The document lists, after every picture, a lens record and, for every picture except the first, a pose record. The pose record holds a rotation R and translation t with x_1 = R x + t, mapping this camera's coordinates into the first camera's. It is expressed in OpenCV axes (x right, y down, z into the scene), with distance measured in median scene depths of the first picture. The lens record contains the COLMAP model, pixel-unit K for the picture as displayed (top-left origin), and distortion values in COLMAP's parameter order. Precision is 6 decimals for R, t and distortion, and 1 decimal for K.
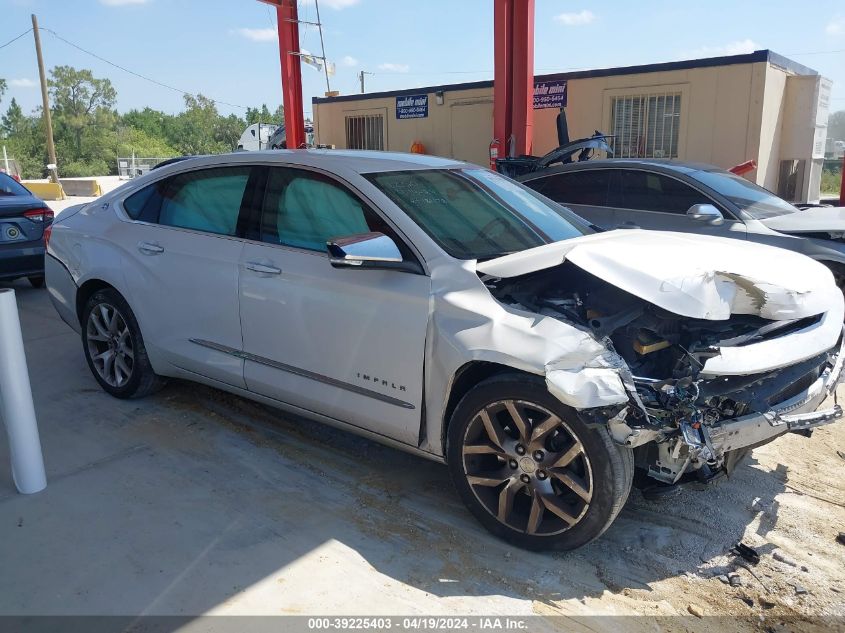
lens RADIAL K [[665.1, 0, 422.5], [0, 665.1, 328.9], [0, 0, 1]] dist [0.012786, -0.000907]
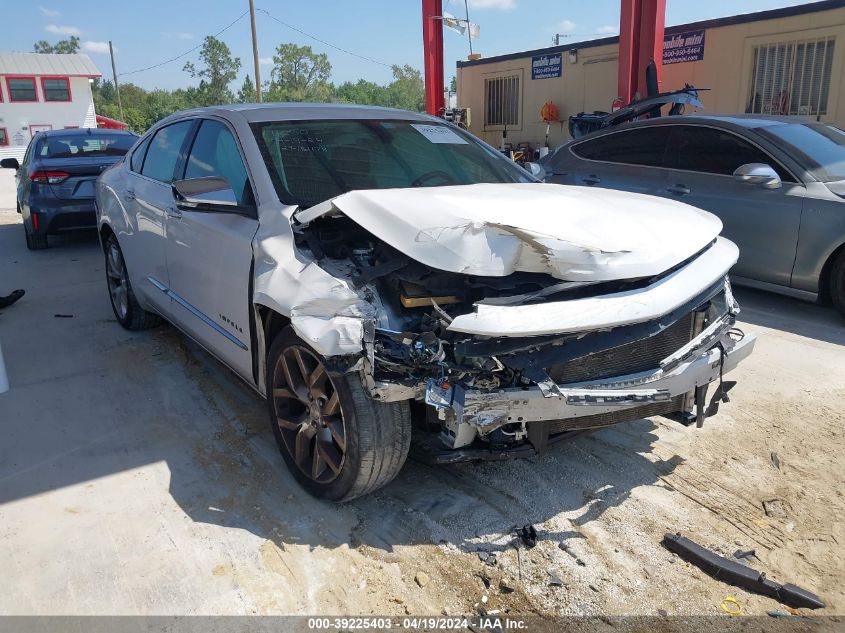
lens RADIAL K [[666.6, 0, 422.5], [0, 666.6, 316.5], [0, 0, 1]] dist [0.012648, -0.005169]
pose [[0.953480, 0.073494, -0.292360, 0.547160], [-0.065604, 0.997170, 0.036714, 0.012936], [0.294231, -0.015826, 0.955603, 0.084504]]
